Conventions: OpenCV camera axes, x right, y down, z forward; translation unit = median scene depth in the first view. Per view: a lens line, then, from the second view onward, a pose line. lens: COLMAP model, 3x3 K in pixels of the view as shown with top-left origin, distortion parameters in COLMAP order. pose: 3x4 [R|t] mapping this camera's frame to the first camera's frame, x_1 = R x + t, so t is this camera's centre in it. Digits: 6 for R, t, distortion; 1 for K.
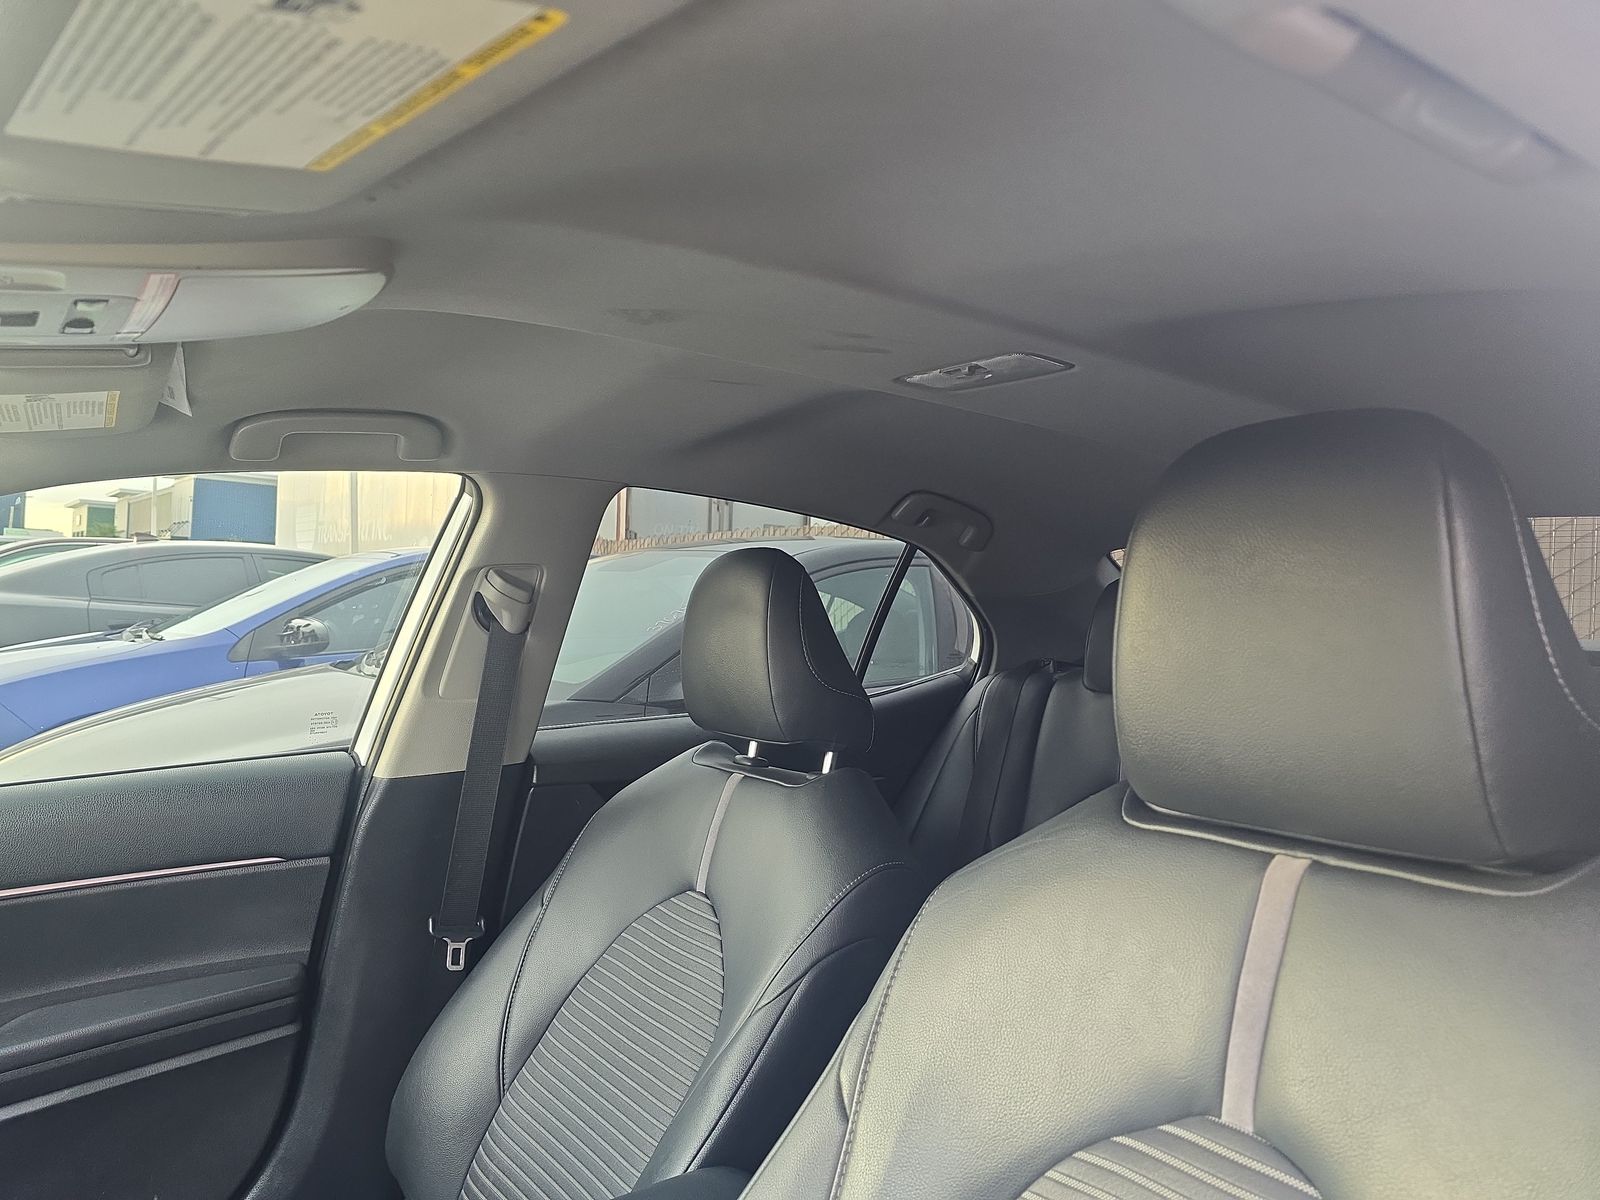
lens RADIAL K [[1088.6, 0, 801.6], [0, 1088.6, 599.5], [0, 0, 1]] dist [0.025847, -0.018782]
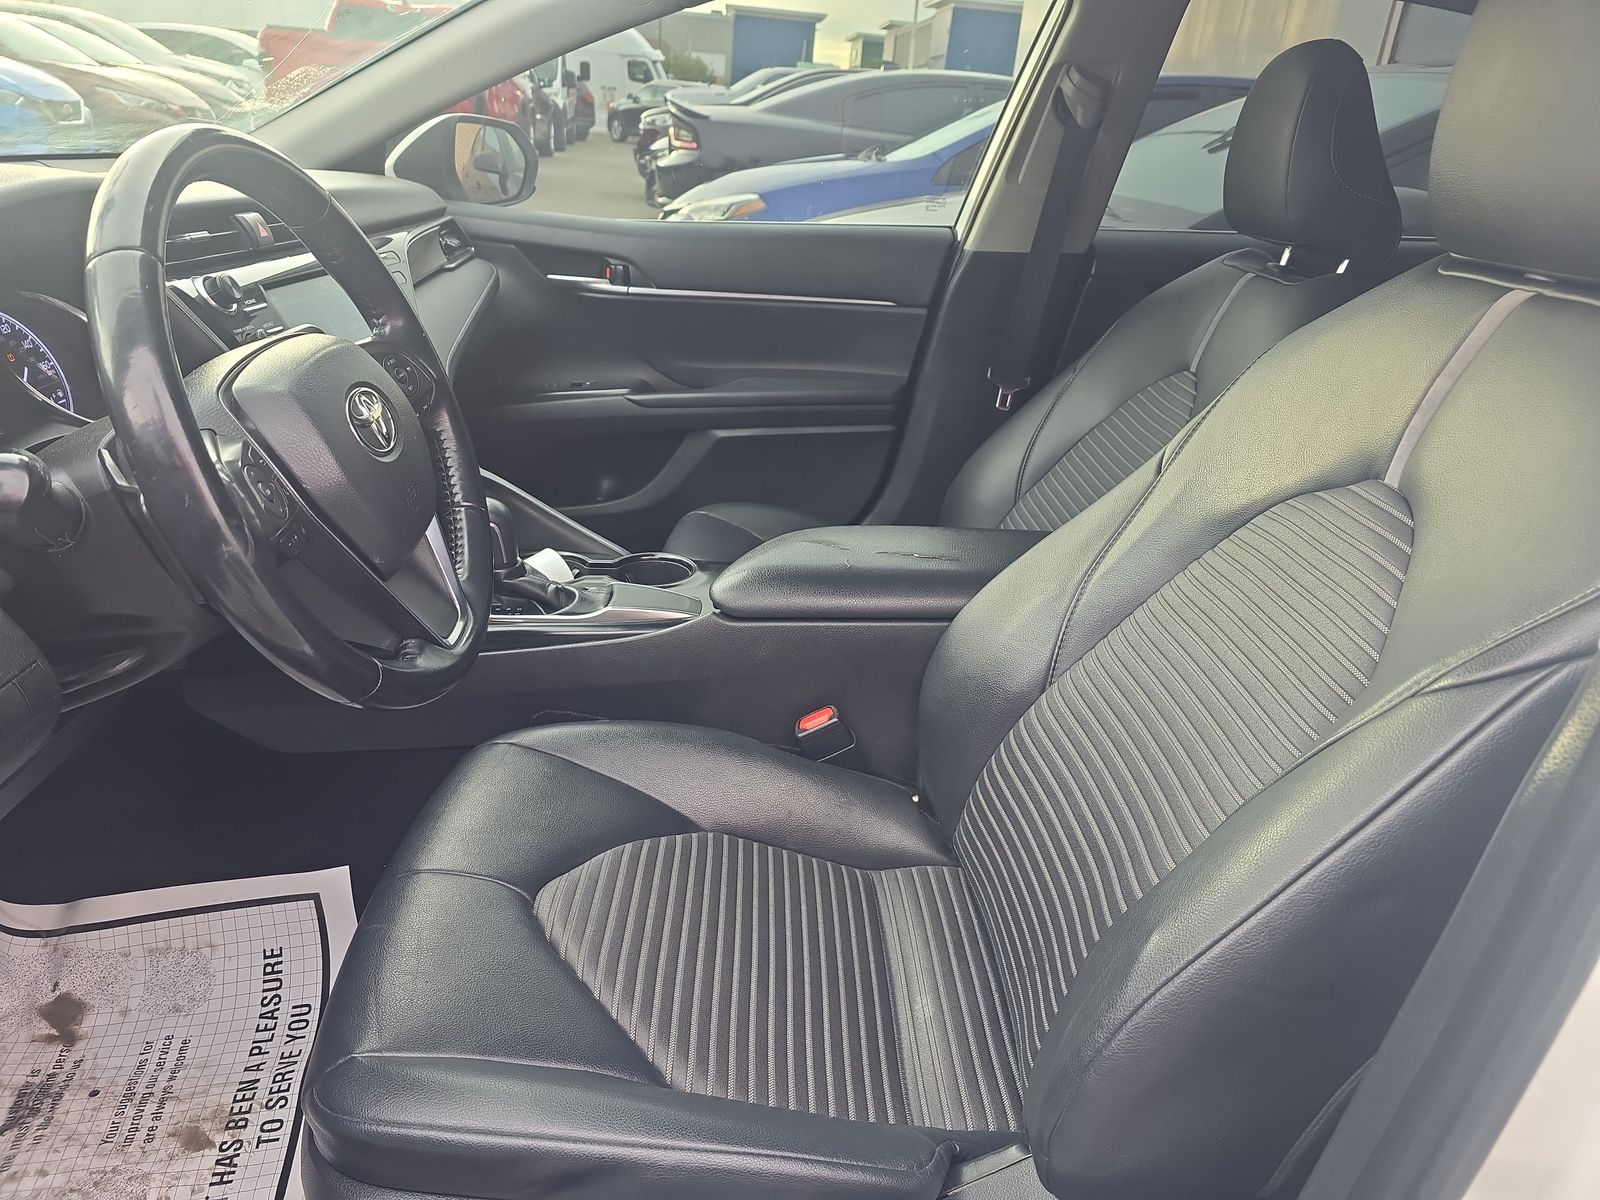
lens RADIAL K [[1088.6, 0, 797.5], [0, 1088.6, 599.6], [0, 0, 1]] dist [0.025847, -0.018782]
pose [[0.810866, 0.265123, -0.521734, 0.221432], [-0.047821, 0.918535, 0.392438, 0.048989], [0.583275, -0.293264, 0.757487, -0.189531]]
